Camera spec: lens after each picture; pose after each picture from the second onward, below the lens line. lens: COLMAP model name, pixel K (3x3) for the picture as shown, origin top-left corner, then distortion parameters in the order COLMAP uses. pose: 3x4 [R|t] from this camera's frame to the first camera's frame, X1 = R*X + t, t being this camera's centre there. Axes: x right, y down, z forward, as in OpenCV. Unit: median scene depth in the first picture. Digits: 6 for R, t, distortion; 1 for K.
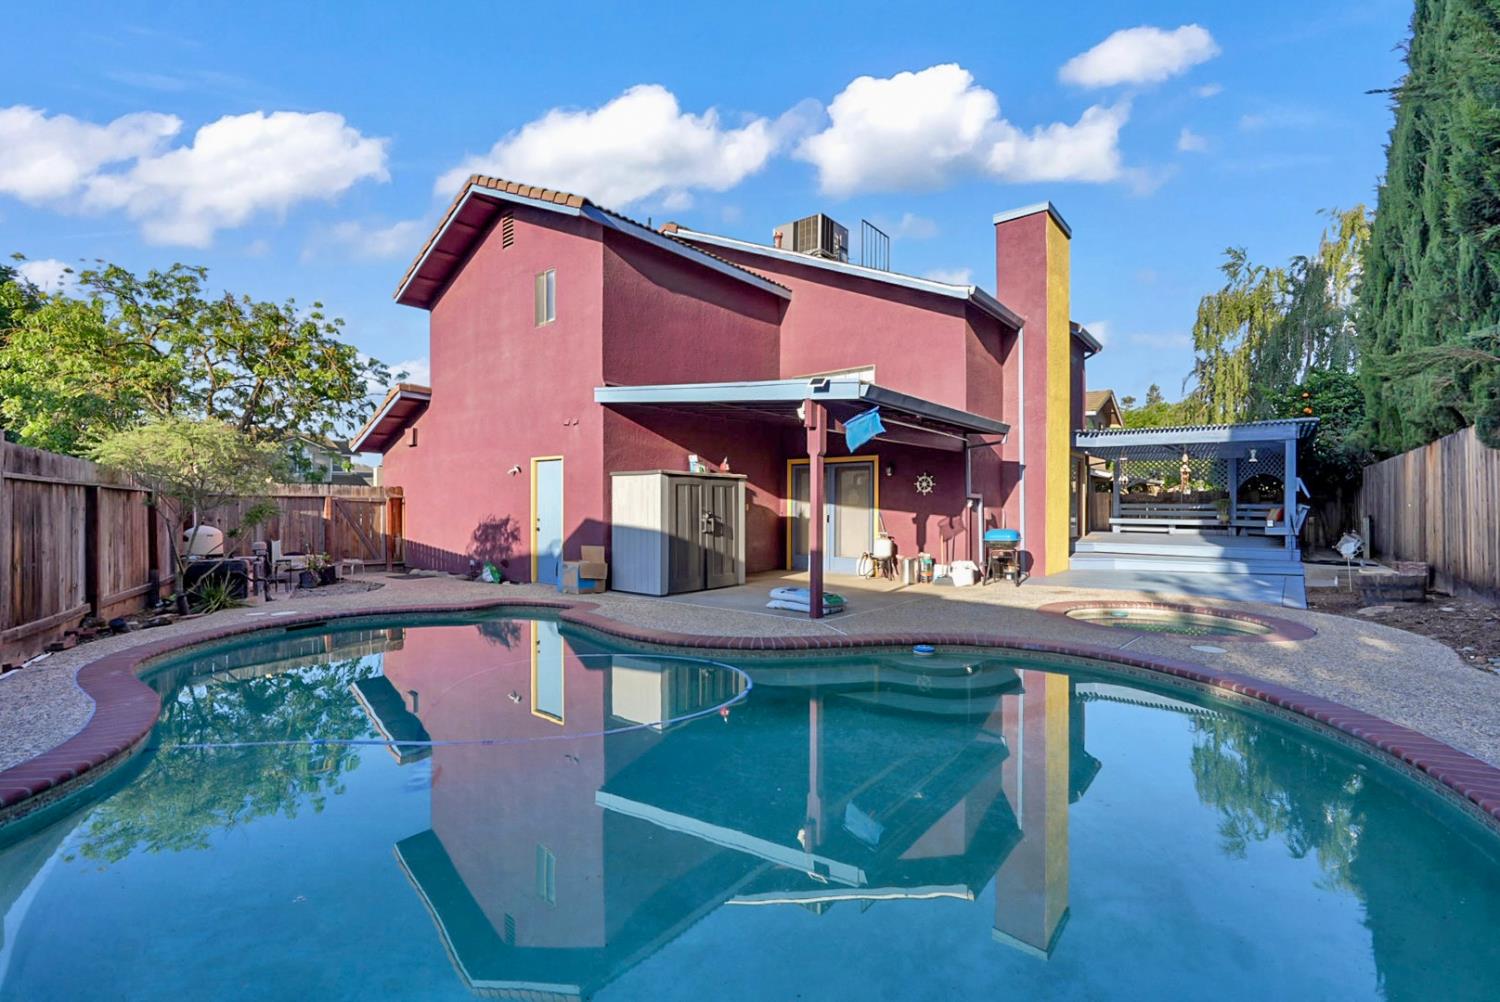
lens RADIAL K [[674.7, 0, 749.1], [0, 674.7, 501.6], [0, 0, 1]] dist [-0.005272, 0.001870]
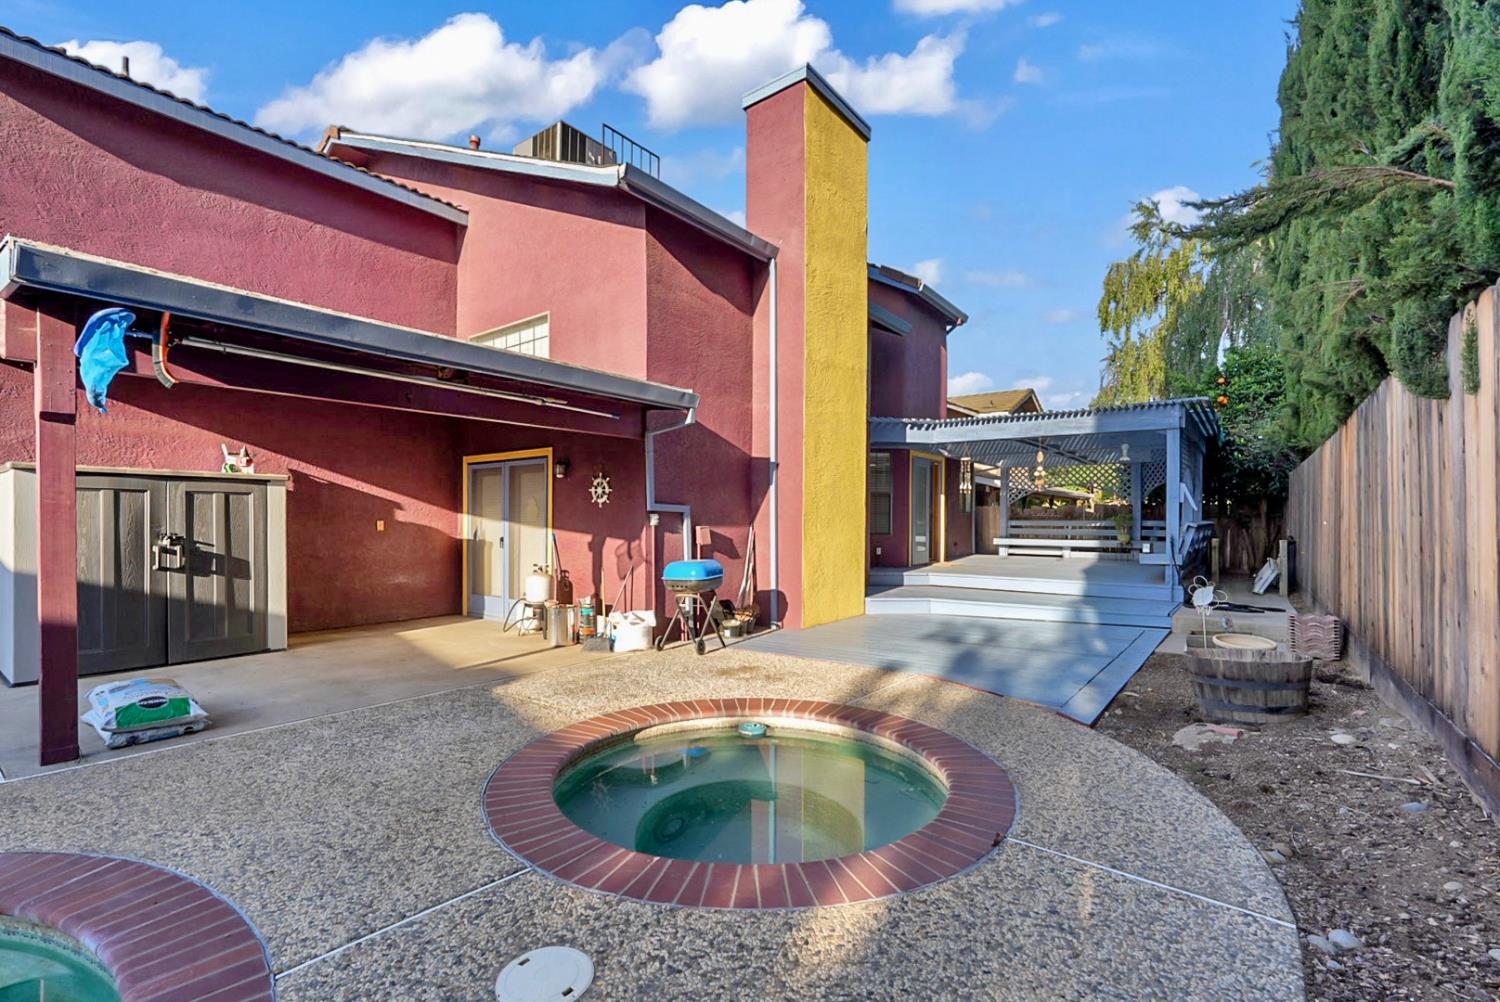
lens RADIAL K [[674.7, 0, 764.0], [0, 674.7, 524.3], [0, 0, 1]] dist [-0.005272, 0.001870]
pose [[0.999430, -0.000391, 0.033750, 0.343986], [0.000063, 0.999953, 0.009716, 0.000458], [-0.033752, -0.009709, 0.999383, 0.300657]]
